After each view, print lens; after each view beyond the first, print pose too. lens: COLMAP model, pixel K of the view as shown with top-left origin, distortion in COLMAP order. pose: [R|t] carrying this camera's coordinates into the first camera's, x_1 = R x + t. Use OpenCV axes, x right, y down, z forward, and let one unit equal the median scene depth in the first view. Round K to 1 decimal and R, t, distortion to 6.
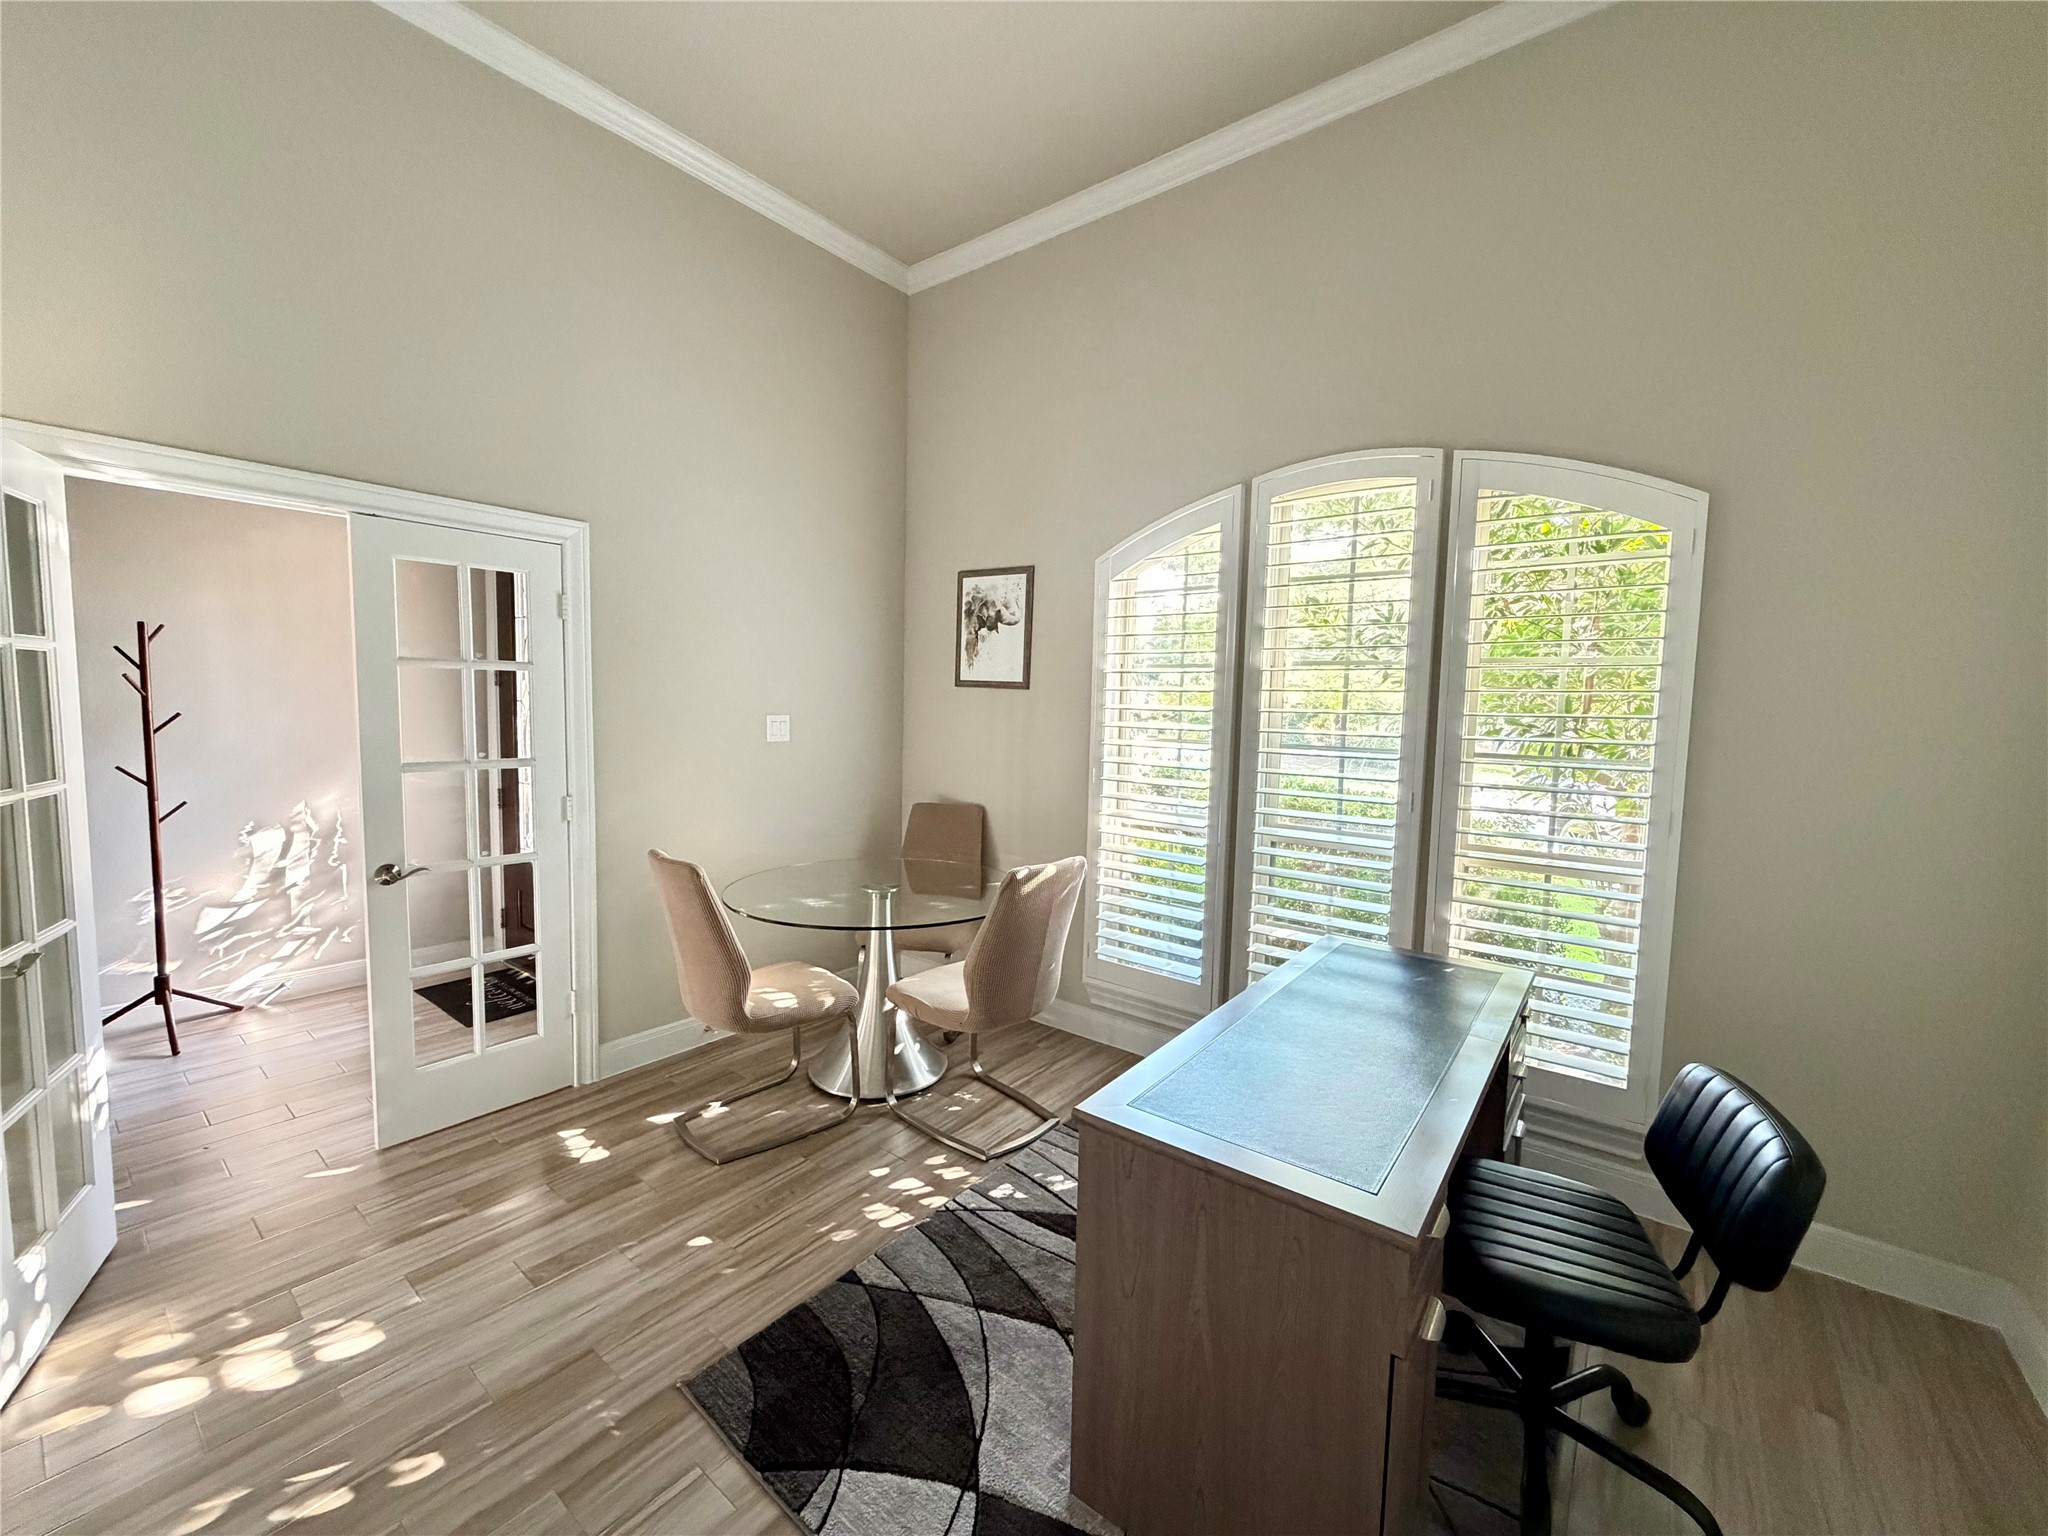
lens RADIAL K [[815.0, 0, 1024.0], [0, 815.0, 771.8], [0, 0, 1]] dist [0.000889, -0.000294]
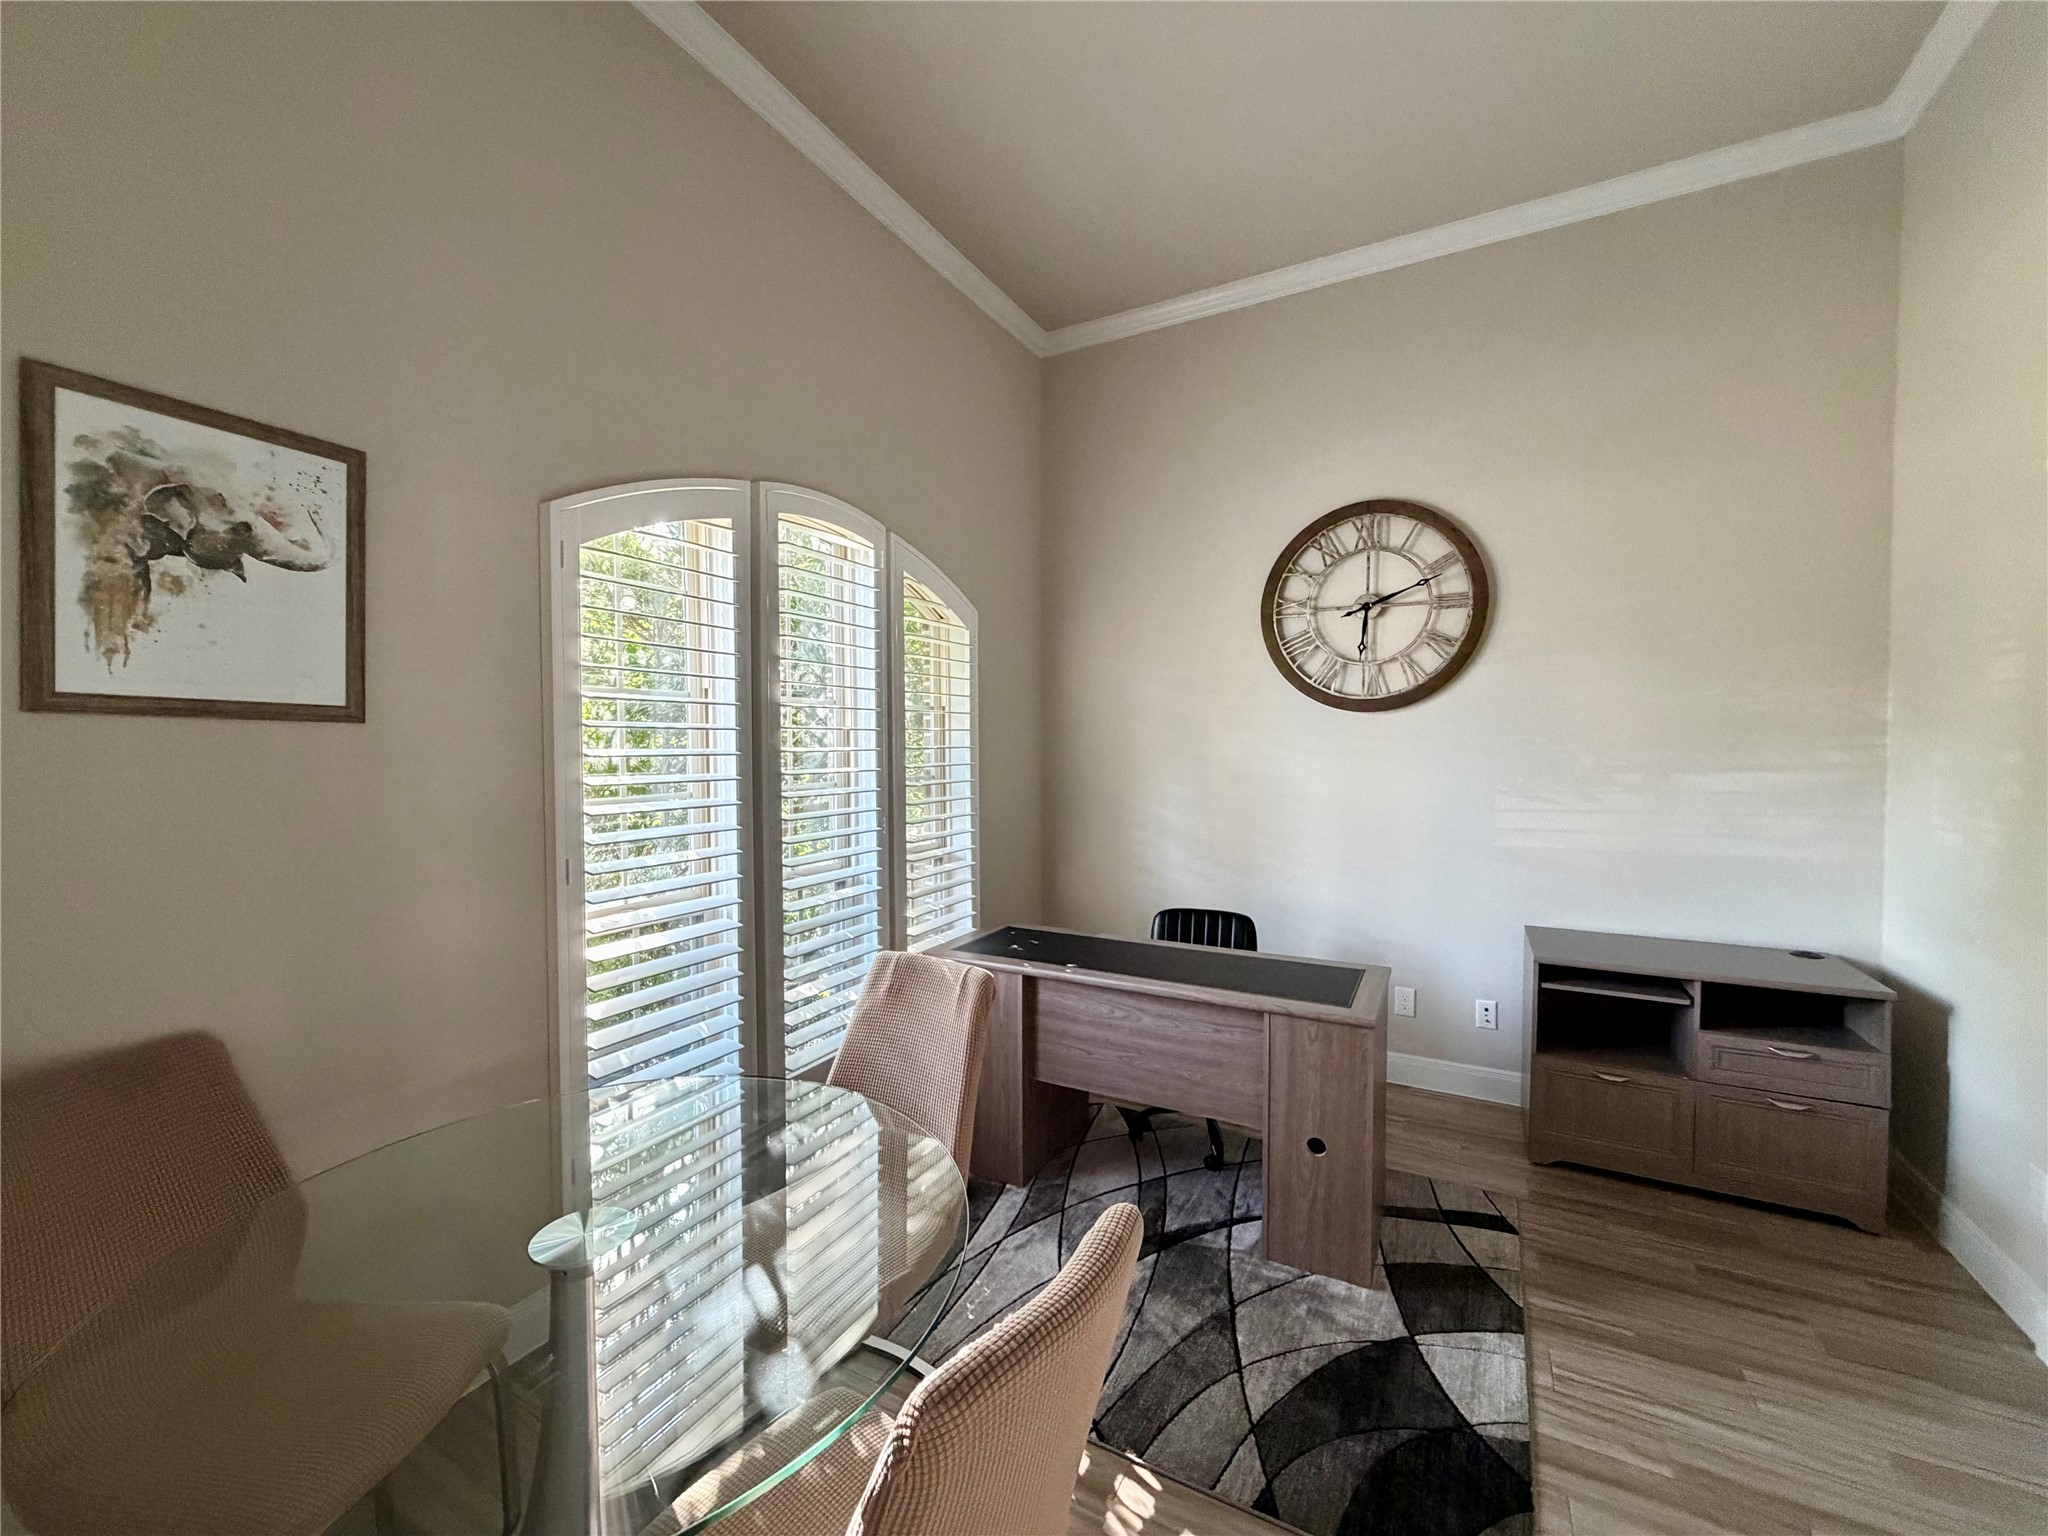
lens RADIAL K [[815.0, 0, 1022.4], [0, 815.0, 762.2], [0, 0, 1]] dist [0.000889, -0.000294]
pose [[-0.162161, -0.046079, 0.985688, -0.494417], [0.083146, 0.994719, 0.060180, -0.074938], [-0.983255, 0.091715, -0.157473, 0.705308]]
